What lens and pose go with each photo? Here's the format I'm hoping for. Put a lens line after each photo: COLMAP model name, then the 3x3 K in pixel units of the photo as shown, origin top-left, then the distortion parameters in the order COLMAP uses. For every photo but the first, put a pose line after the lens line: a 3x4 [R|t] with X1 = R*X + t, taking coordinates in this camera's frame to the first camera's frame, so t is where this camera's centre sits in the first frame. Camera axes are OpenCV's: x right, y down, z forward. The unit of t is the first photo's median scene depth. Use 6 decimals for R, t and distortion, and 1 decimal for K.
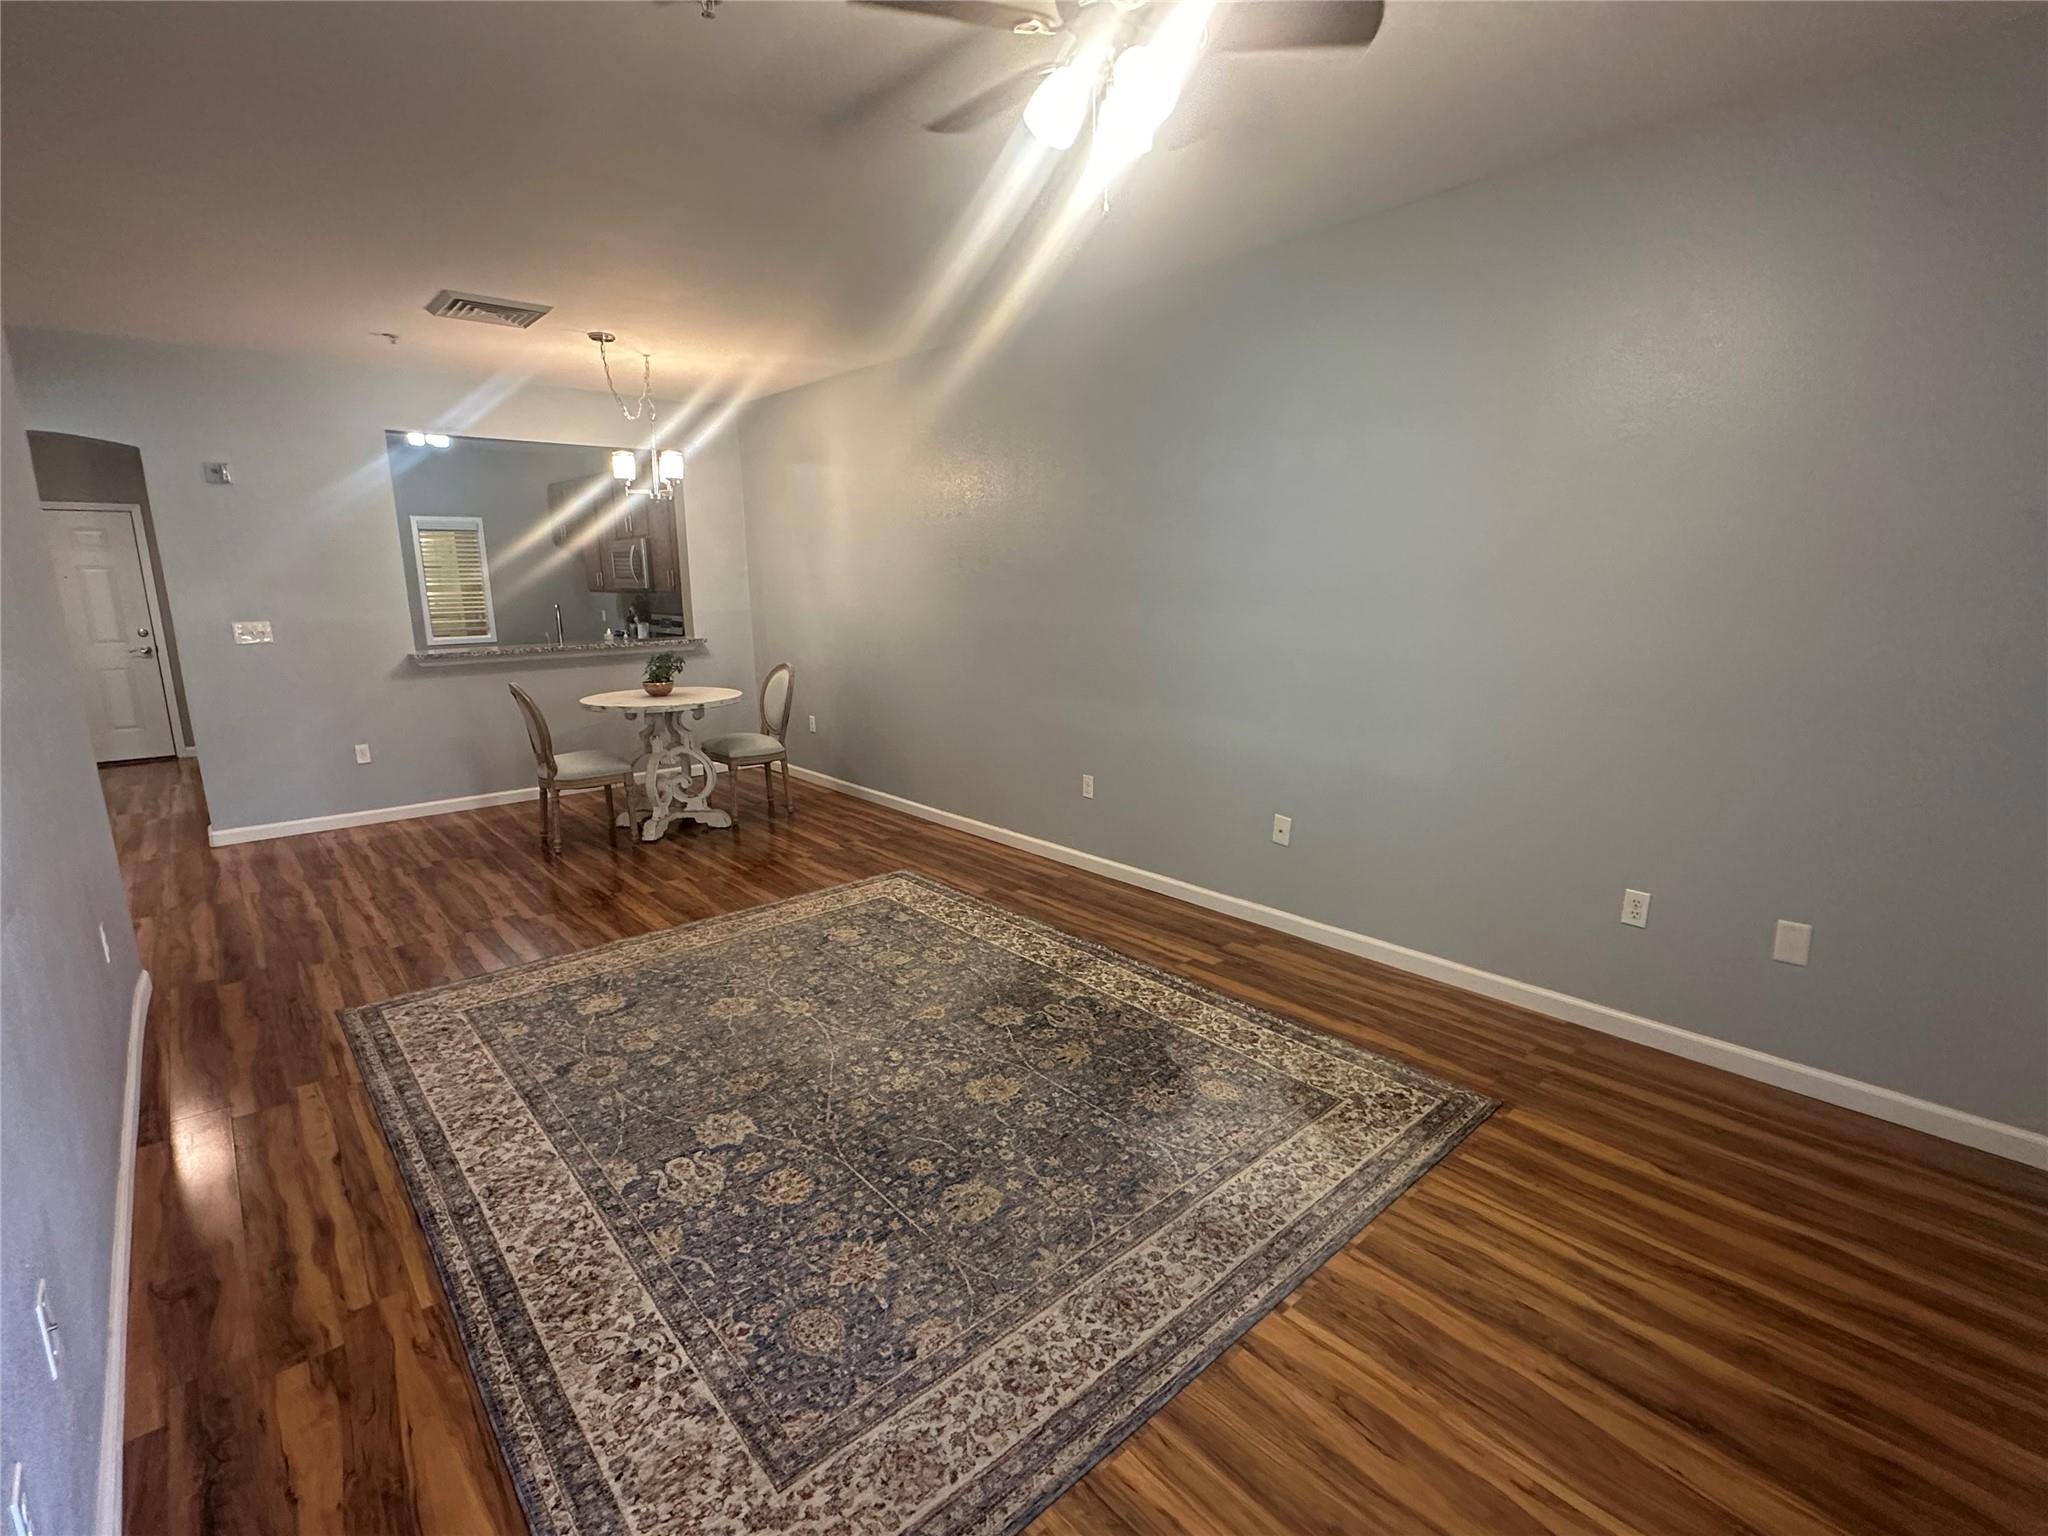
lens RADIAL K [[950.1, 0, 1025.4], [0, 950.1, 769.9], [0, 0, 1]] dist [-0.001880, 0.000694]
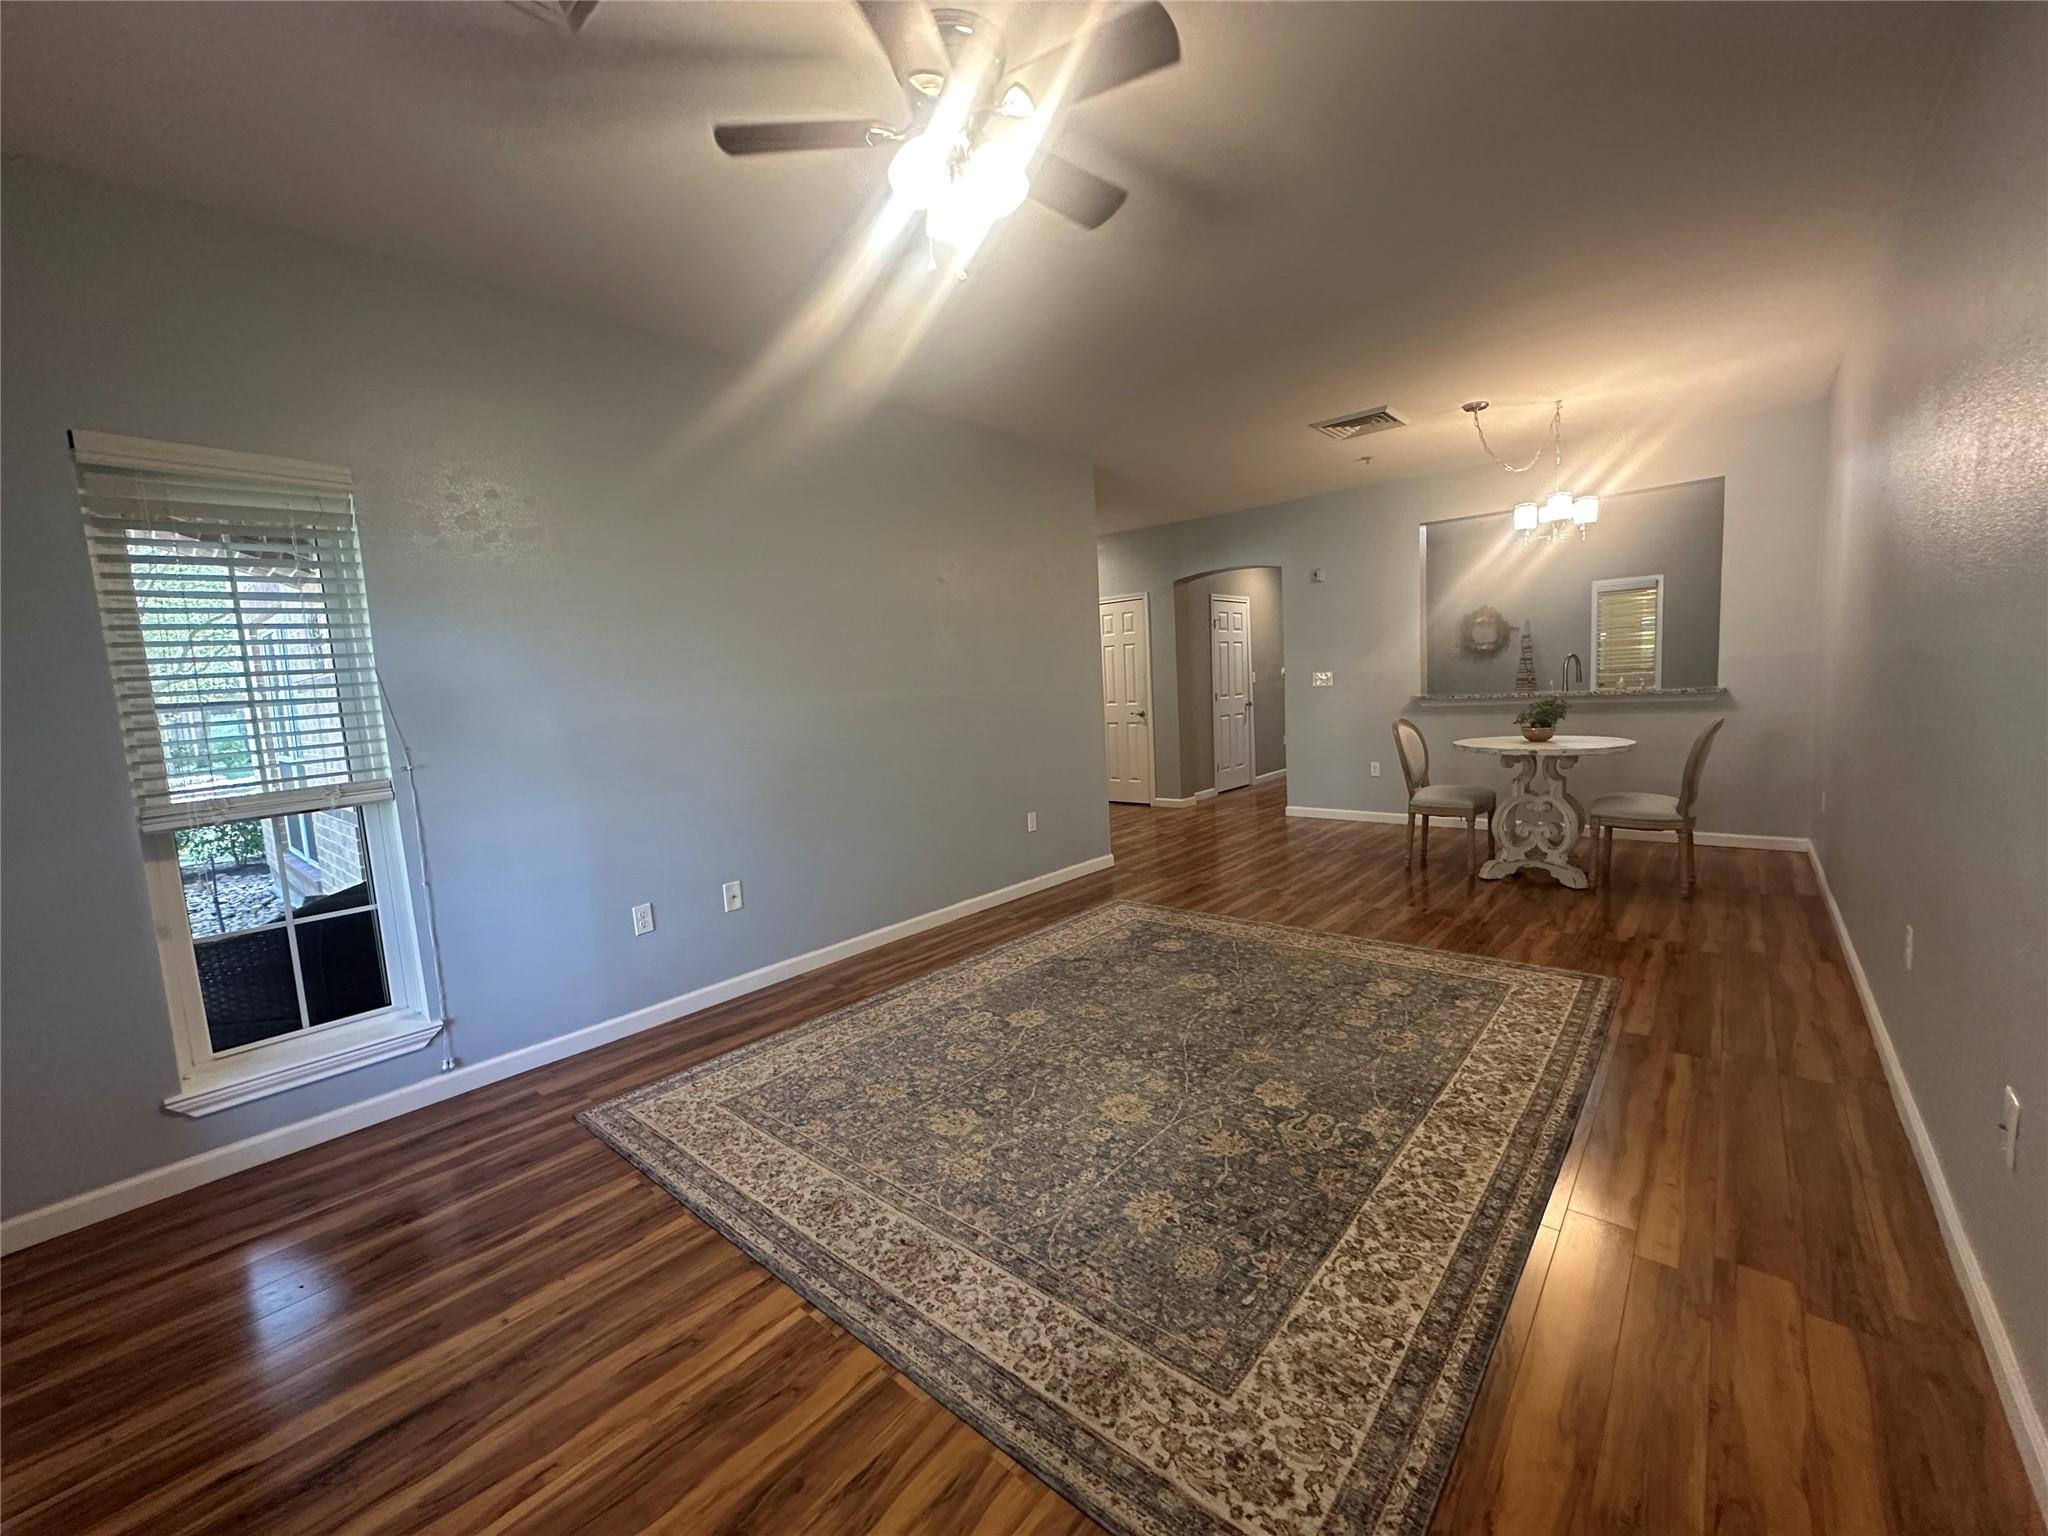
lens RADIAL K [[813.7, 0, 1026.5], [0, 813.7, 771.1], [0, 0, 1]] dist [-0.003319, -0.000217]
pose [[0.137825, 0.106359, -0.984729, 0.644936], [-0.152892, 0.984585, 0.084945, -0.064479], [0.978585, 0.138850, 0.151962, 0.596640]]
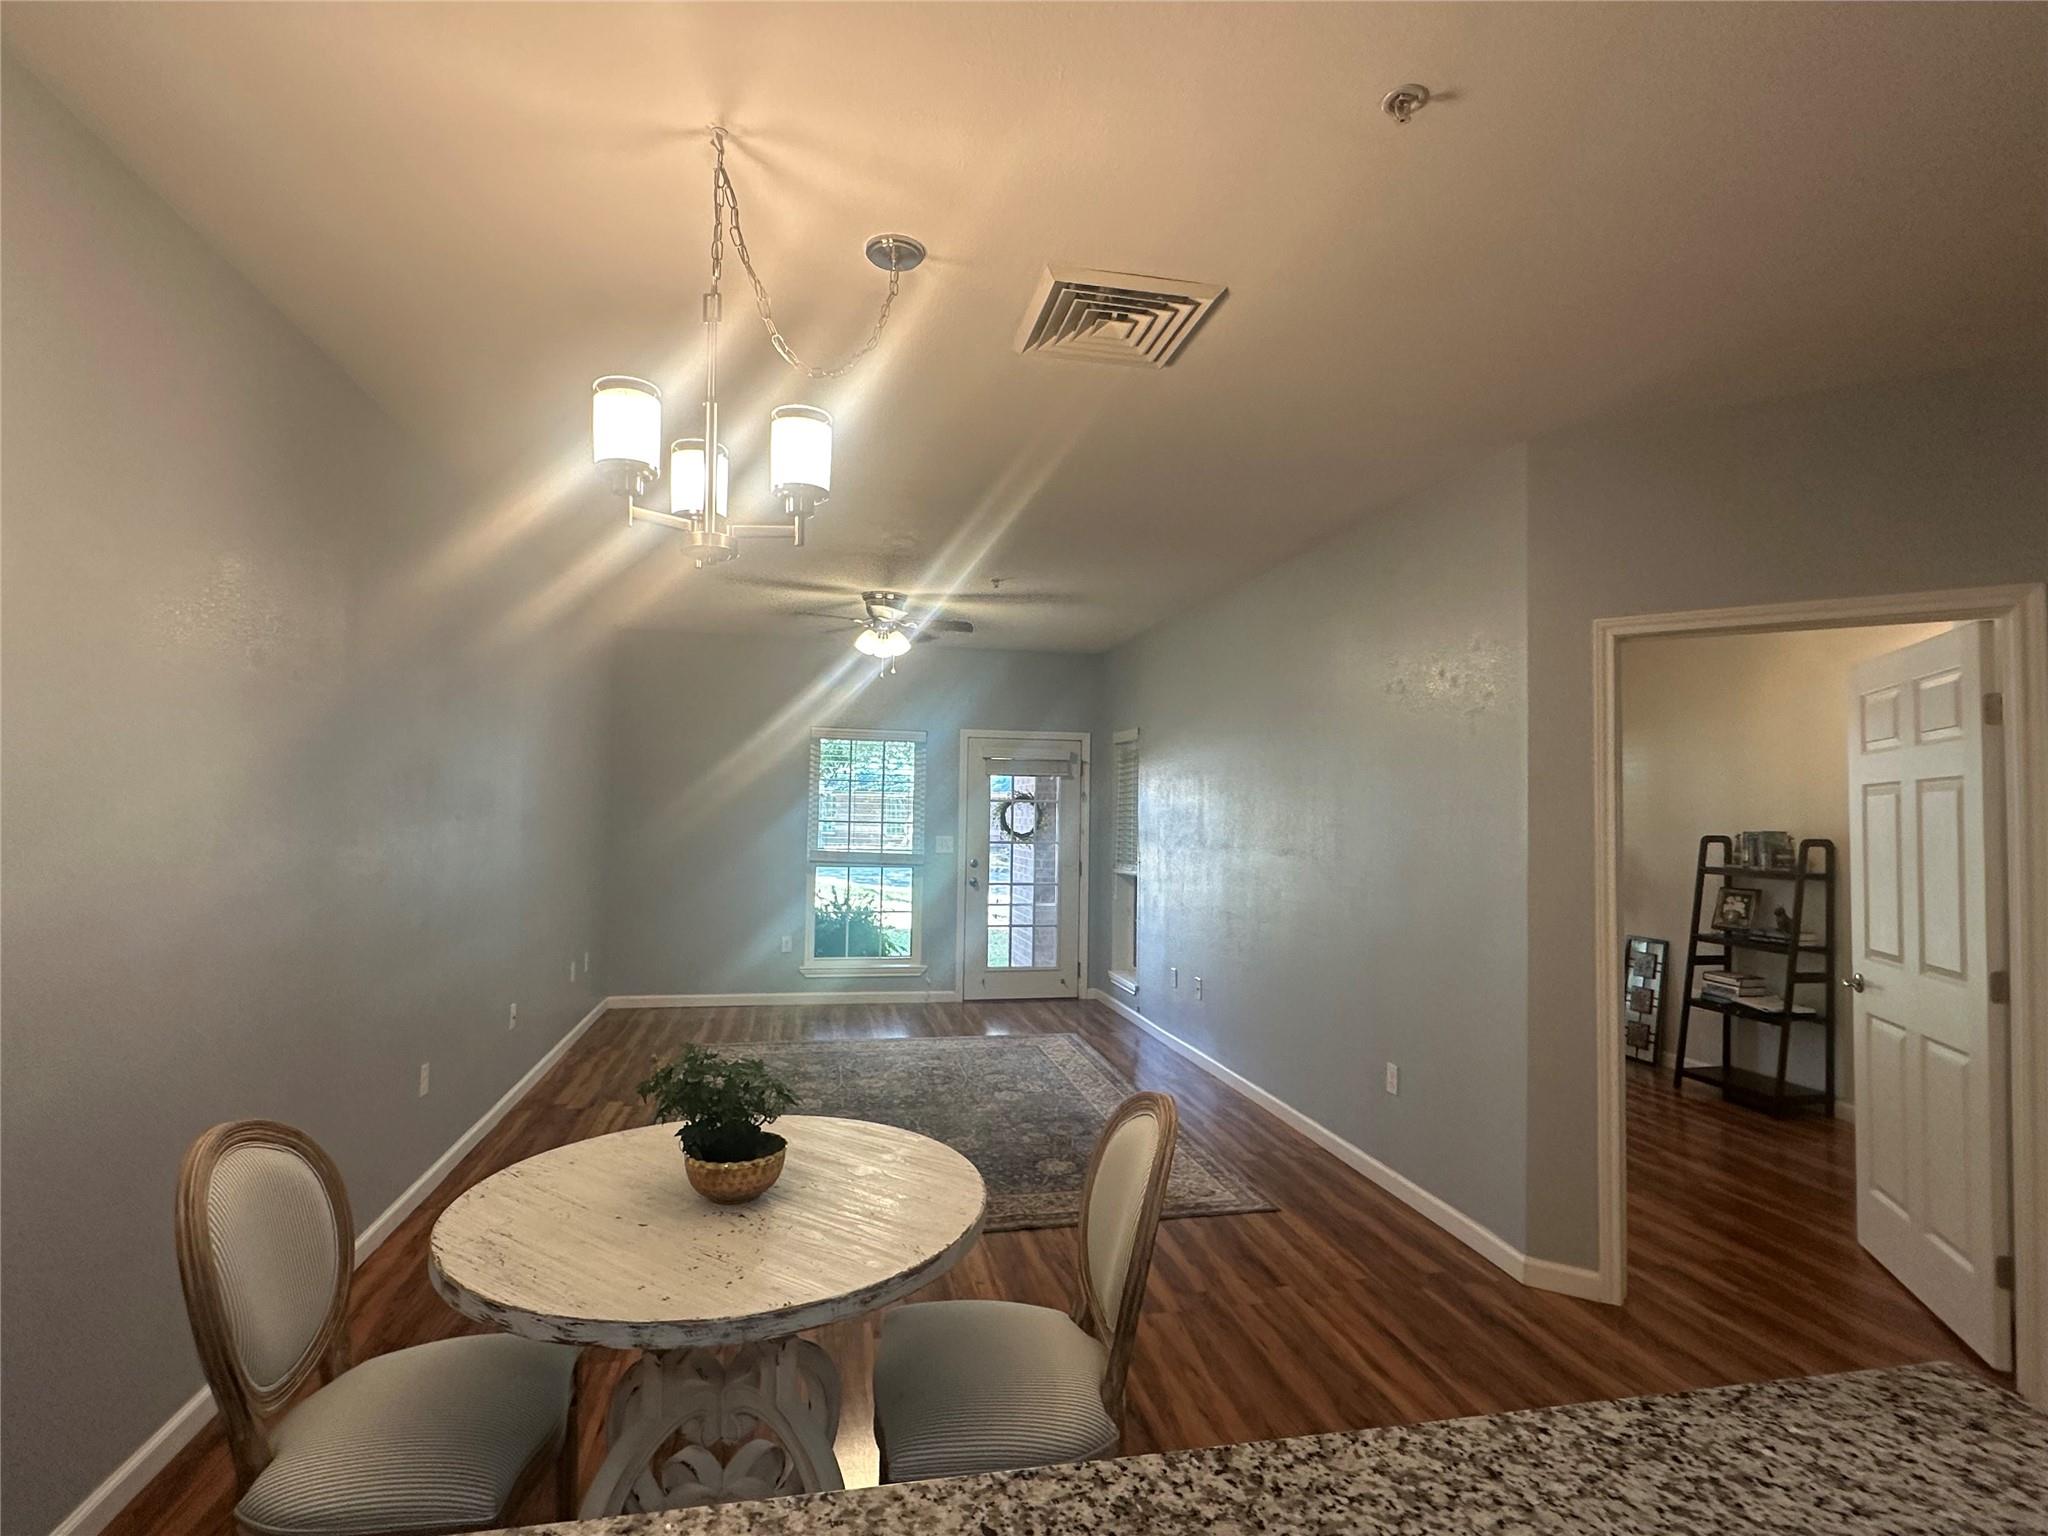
lens RADIAL K [[1023.8, 0, 1029.7], [0, 1023.8, 778.8], [0, 0, 1]] dist [-0.006577, -0.000201]
pose [[-0.872287, 0.007956, 0.488930, -1.043777], [0.087902, 0.986131, 0.140778, -0.401326], [-0.481029, 0.165776, -0.860889, 2.033426]]
